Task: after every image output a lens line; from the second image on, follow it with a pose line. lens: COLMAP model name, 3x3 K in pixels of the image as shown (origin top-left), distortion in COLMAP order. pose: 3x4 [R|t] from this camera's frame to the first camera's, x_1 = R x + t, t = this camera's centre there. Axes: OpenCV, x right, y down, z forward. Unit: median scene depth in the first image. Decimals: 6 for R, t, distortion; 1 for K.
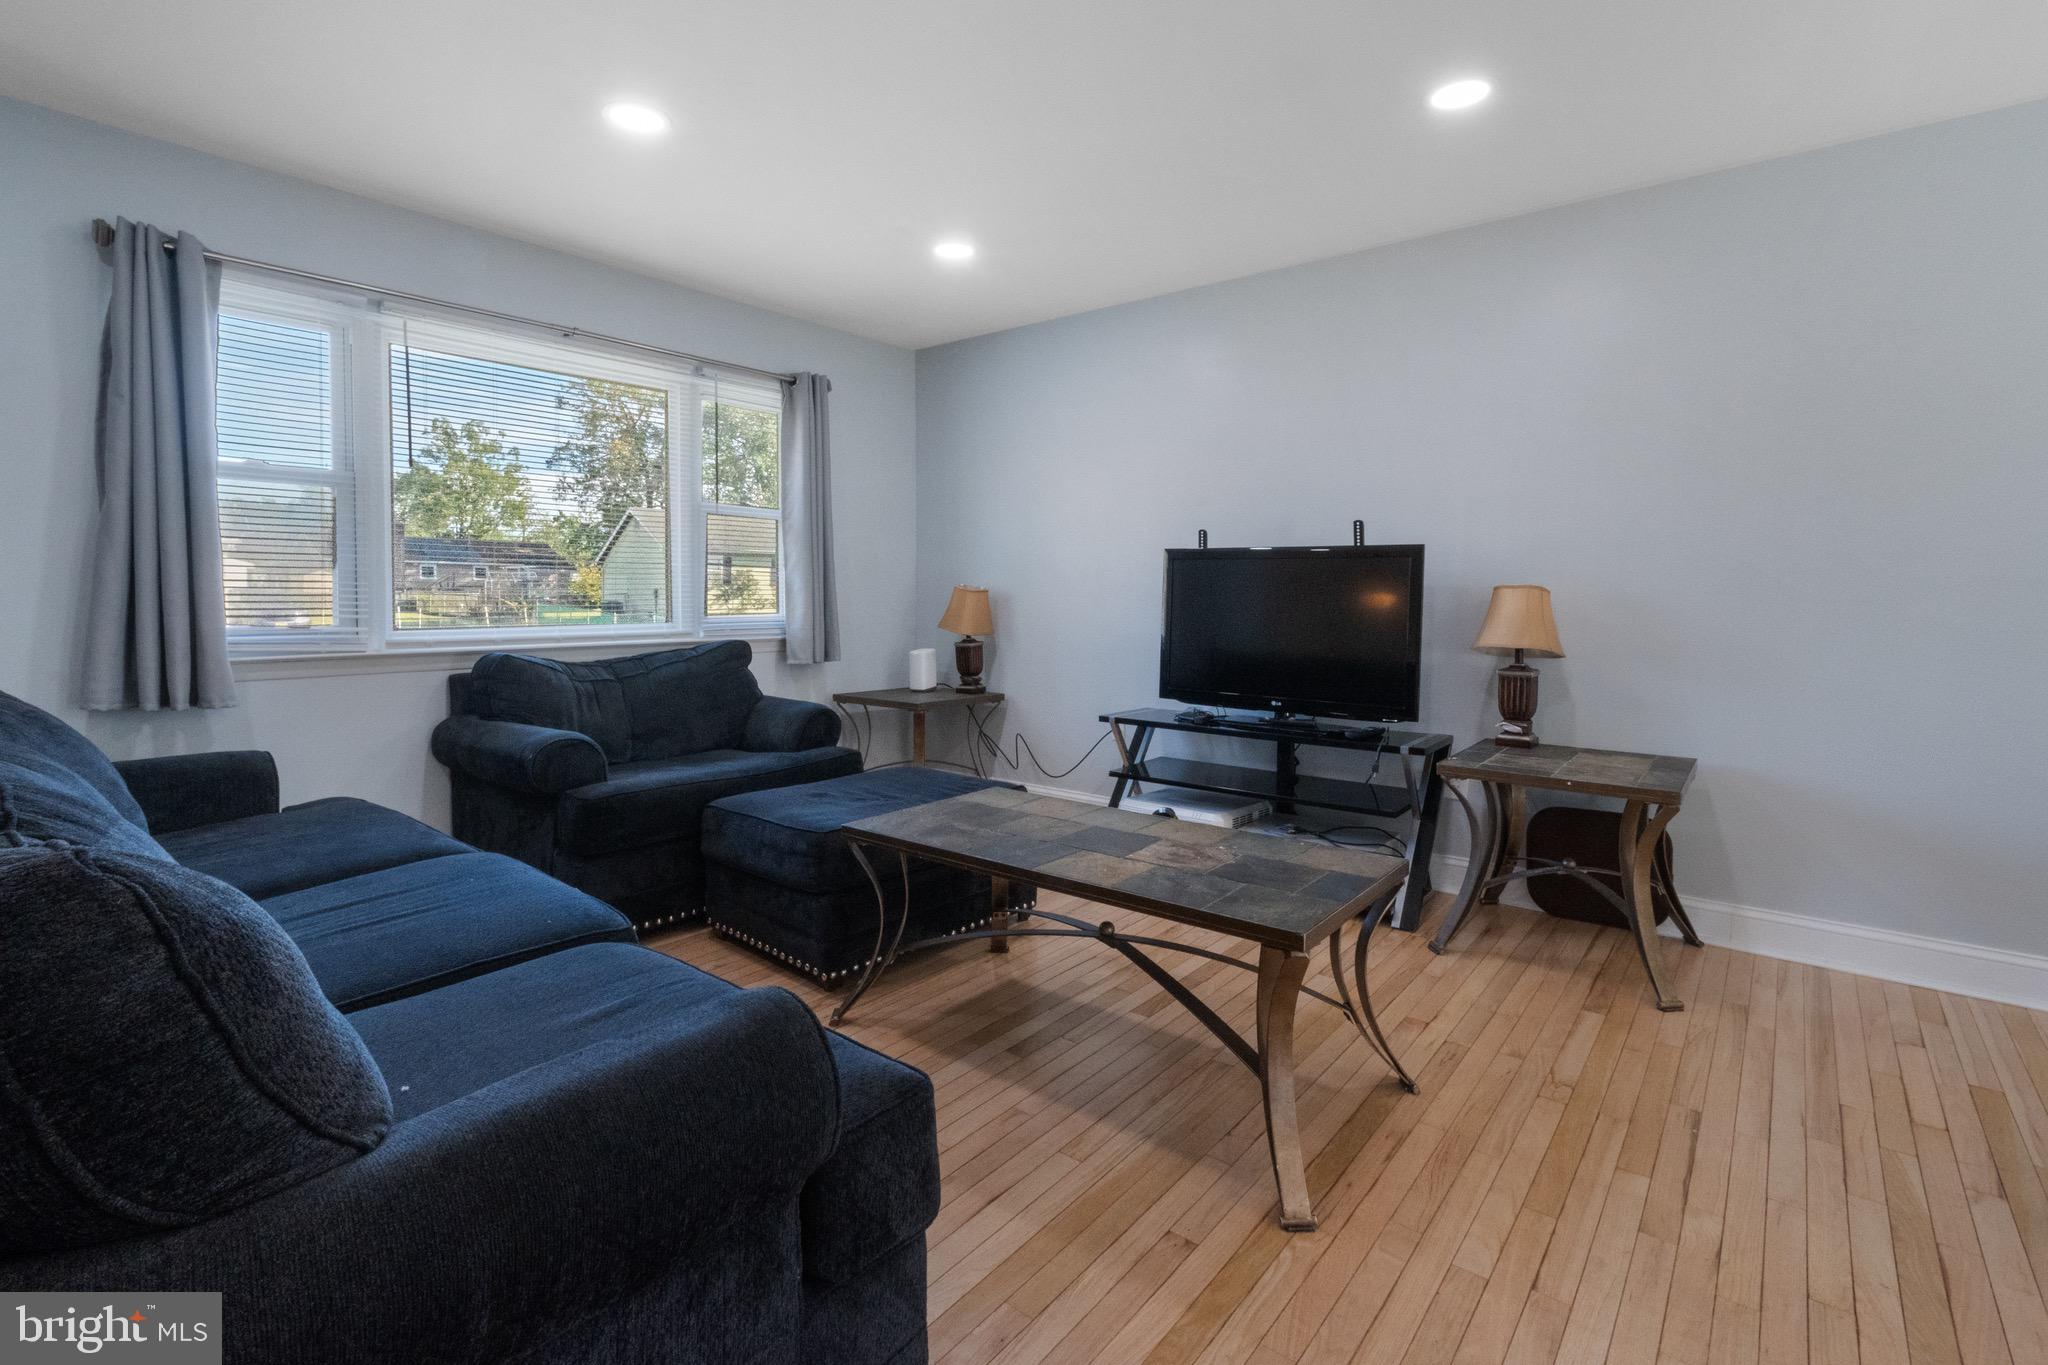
lens RADIAL K [[940.2, 0, 1045.9], [0, 940.2, 602.8], [0, 0, 1]] dist [0.004411, 0.000055]
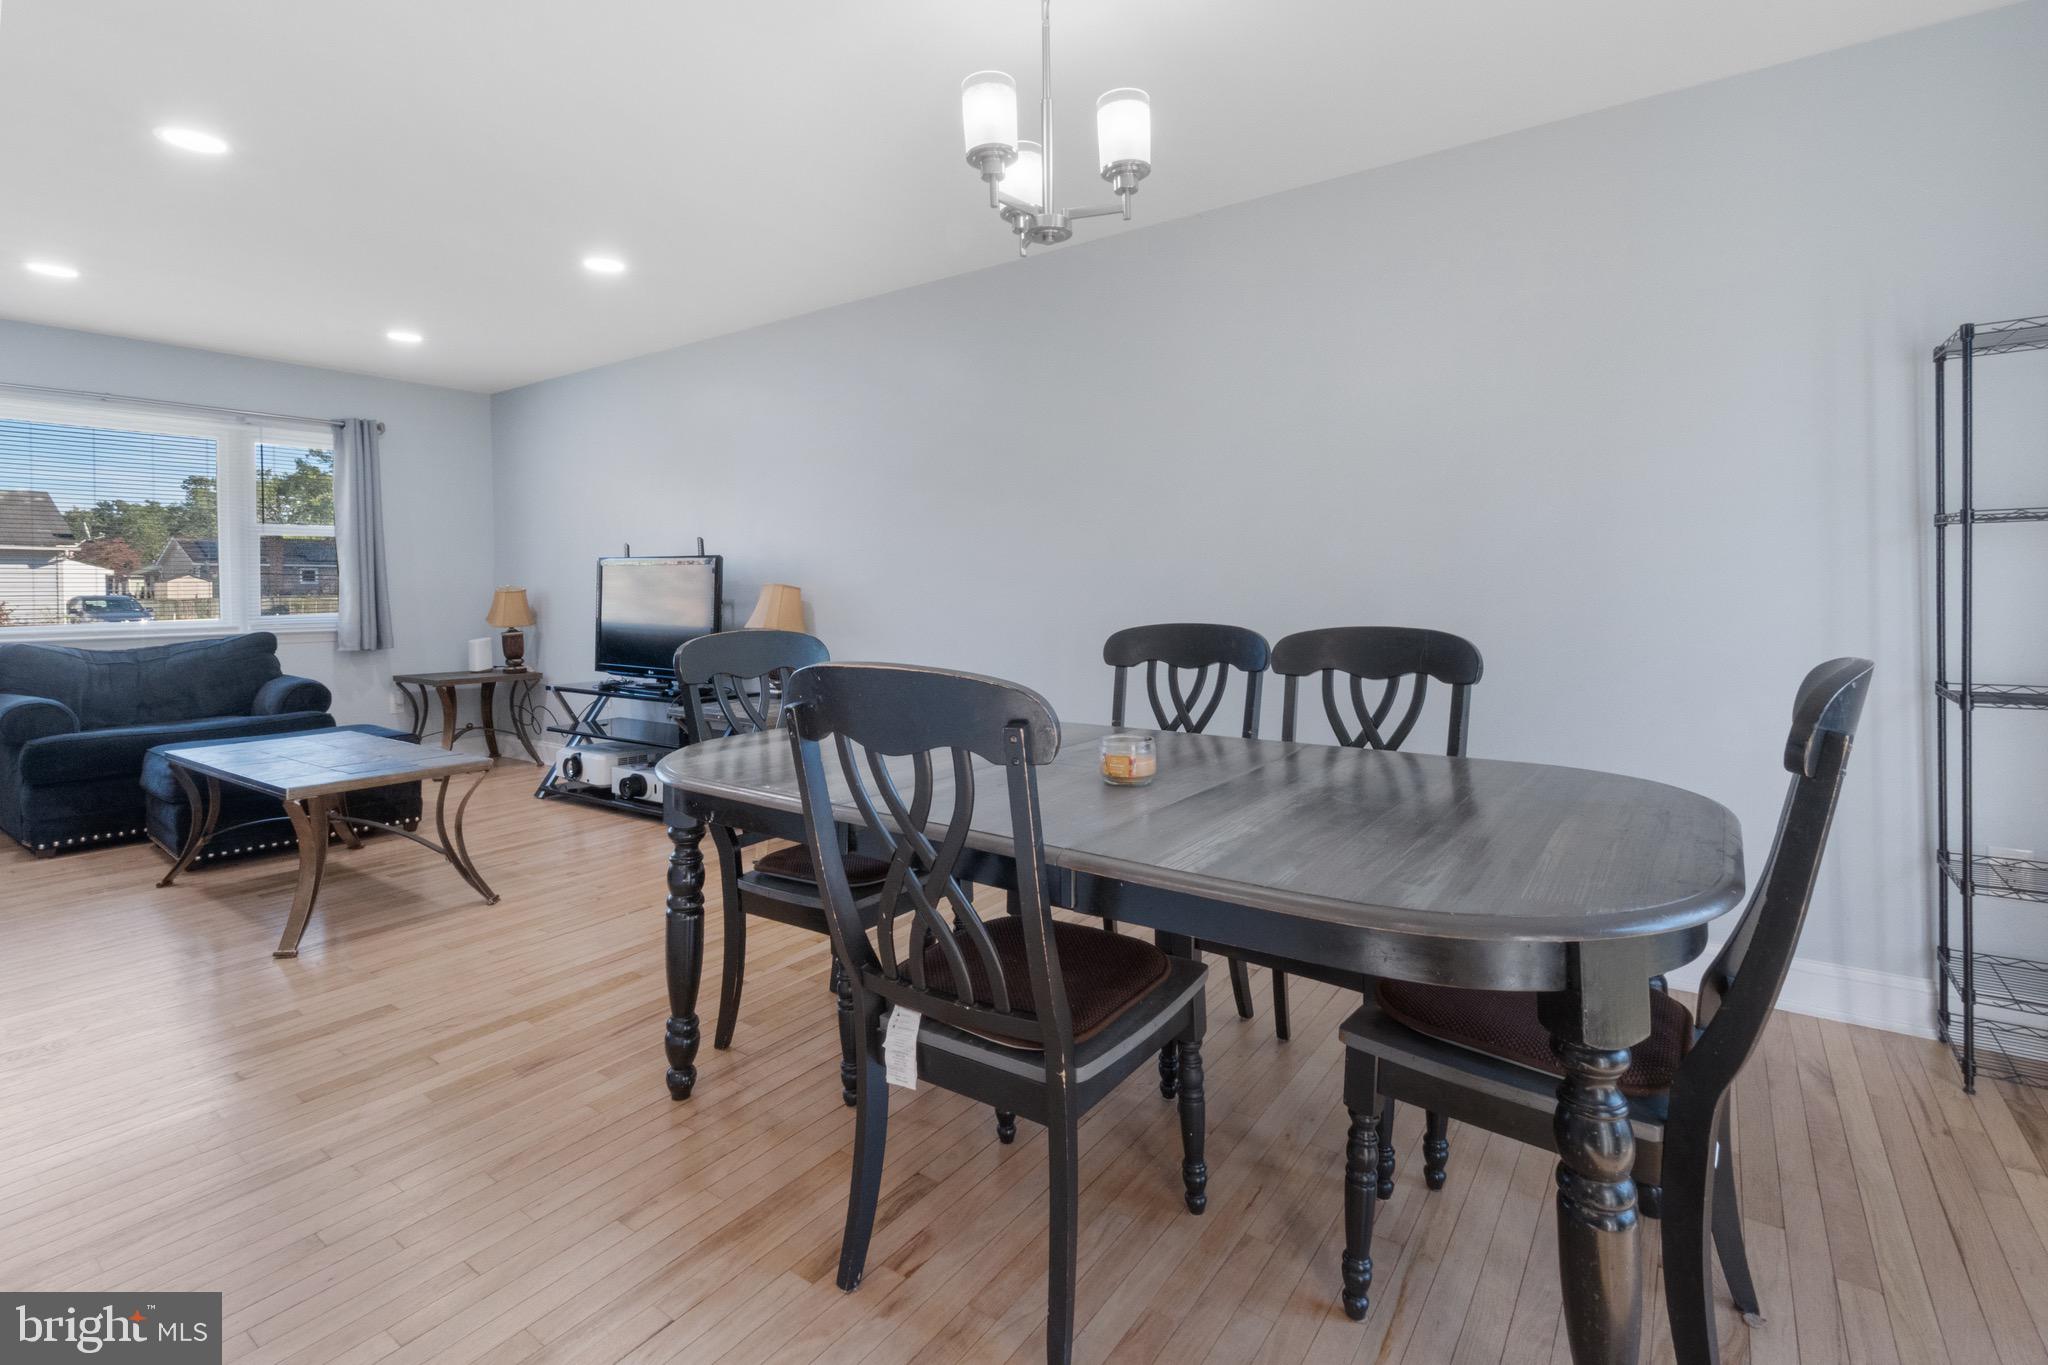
lens RADIAL K [[940.2, 0, 1031.0], [0, 940.2, 587.1], [0, 0, 1]] dist [0.004411, 0.000055]
pose [[0.998020, -0.010057, 0.062086, 0.555985], [0.010913, 0.999850, -0.013451, 0.006110], [-0.061941, 0.014102, 0.997980, -0.301149]]
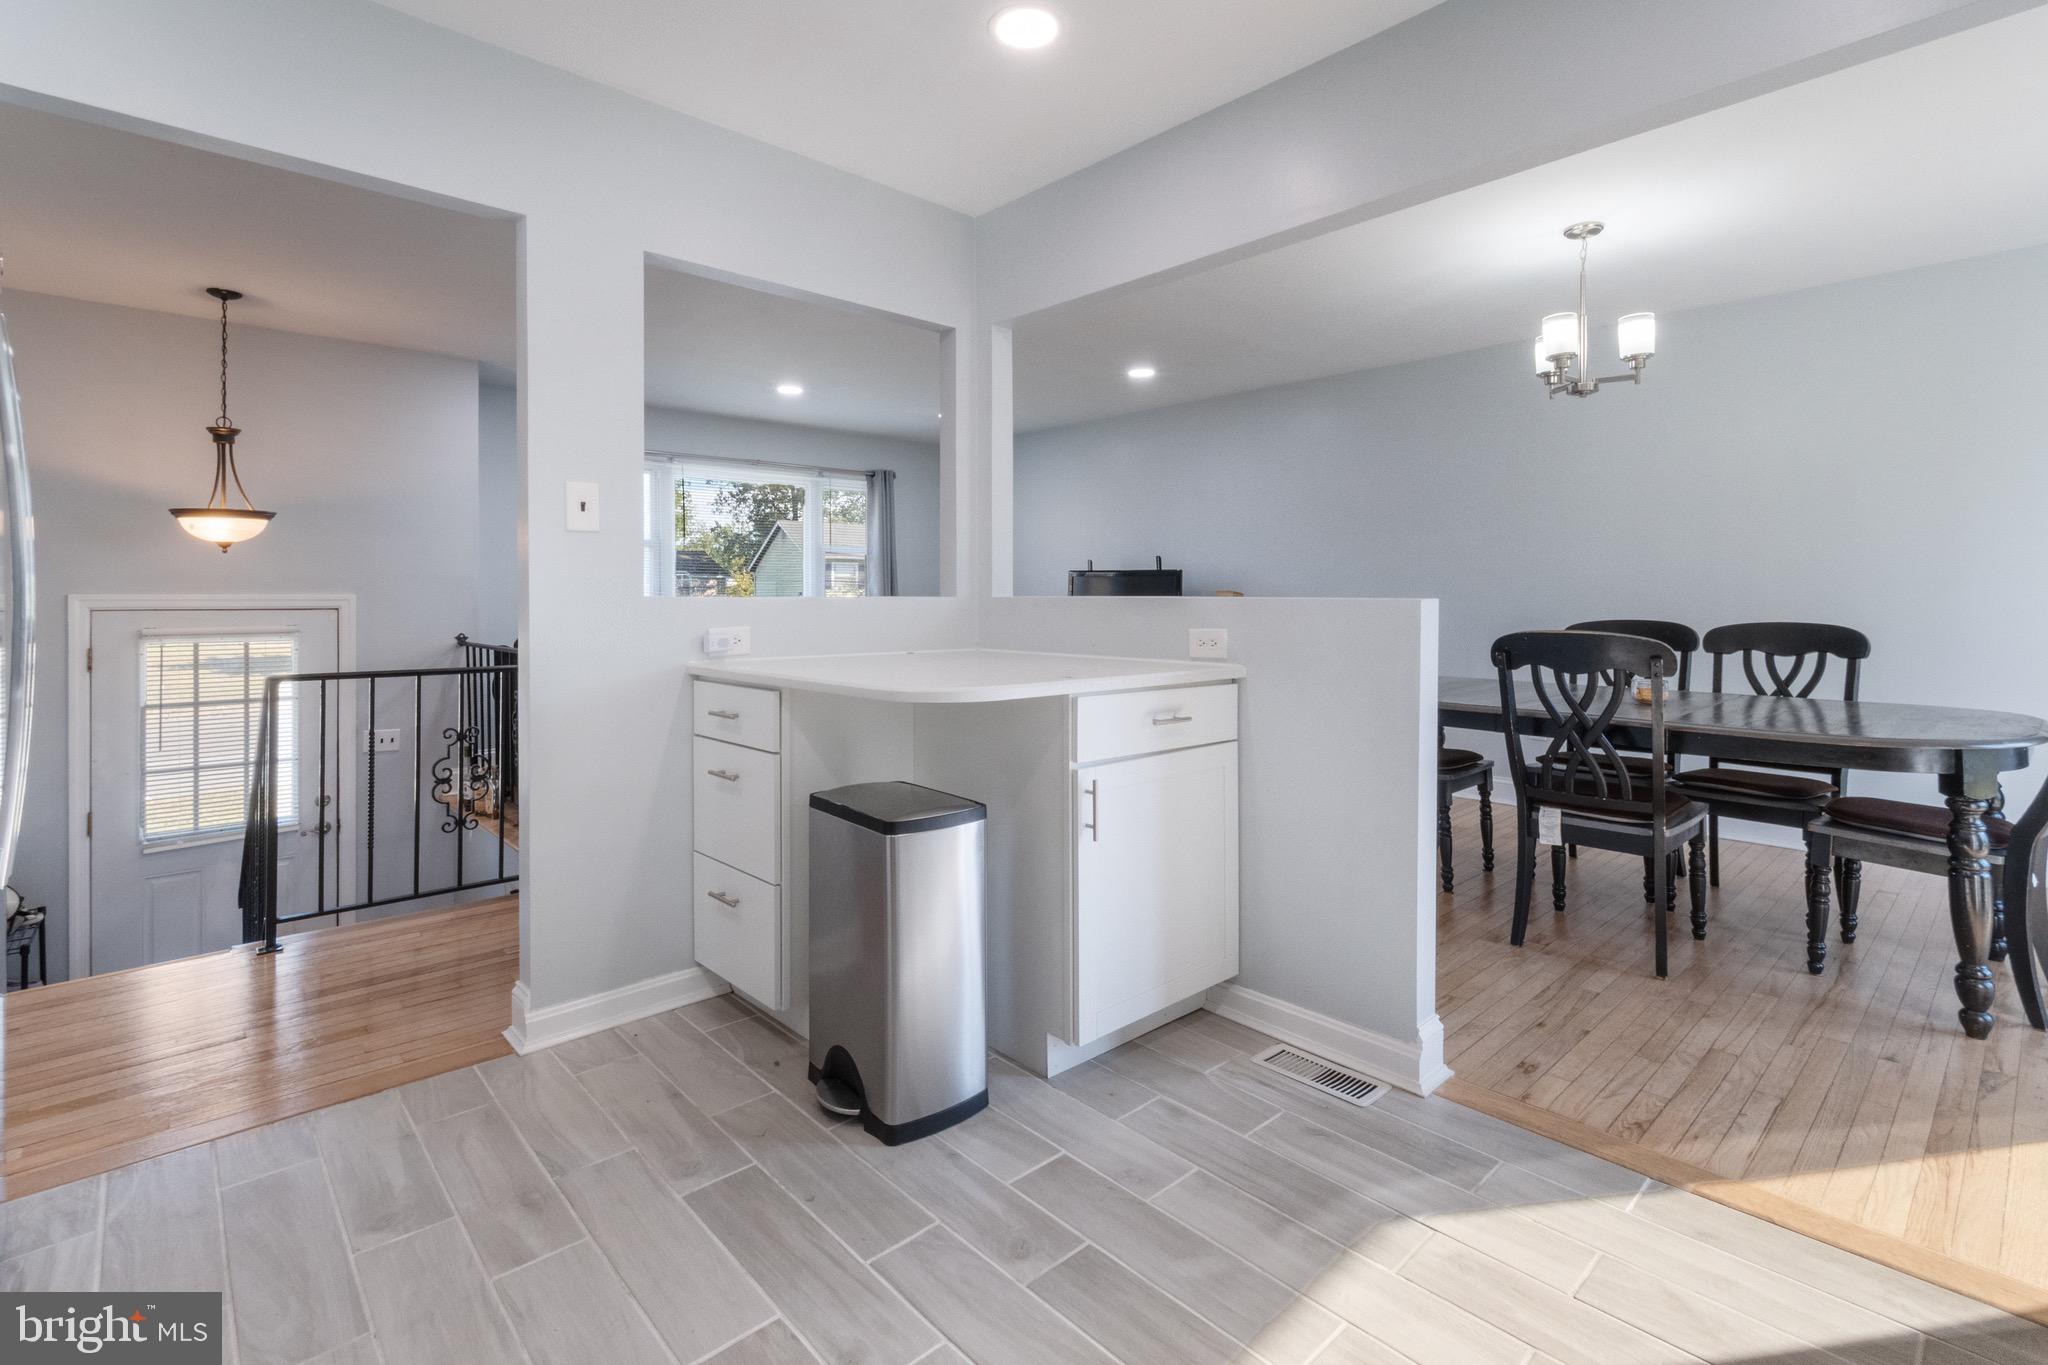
lens RADIAL K [[940.2, 0, 1040.9], [0, 940.2, 584.9], [0, 0, 1]] dist [0.004411, 0.000055]
pose [[0.989891, -0.004712, -0.141755, 0.279332], [0.001588, 0.999753, -0.022148, 0.007451], [0.141824, 0.021699, 0.989654, -0.662619]]
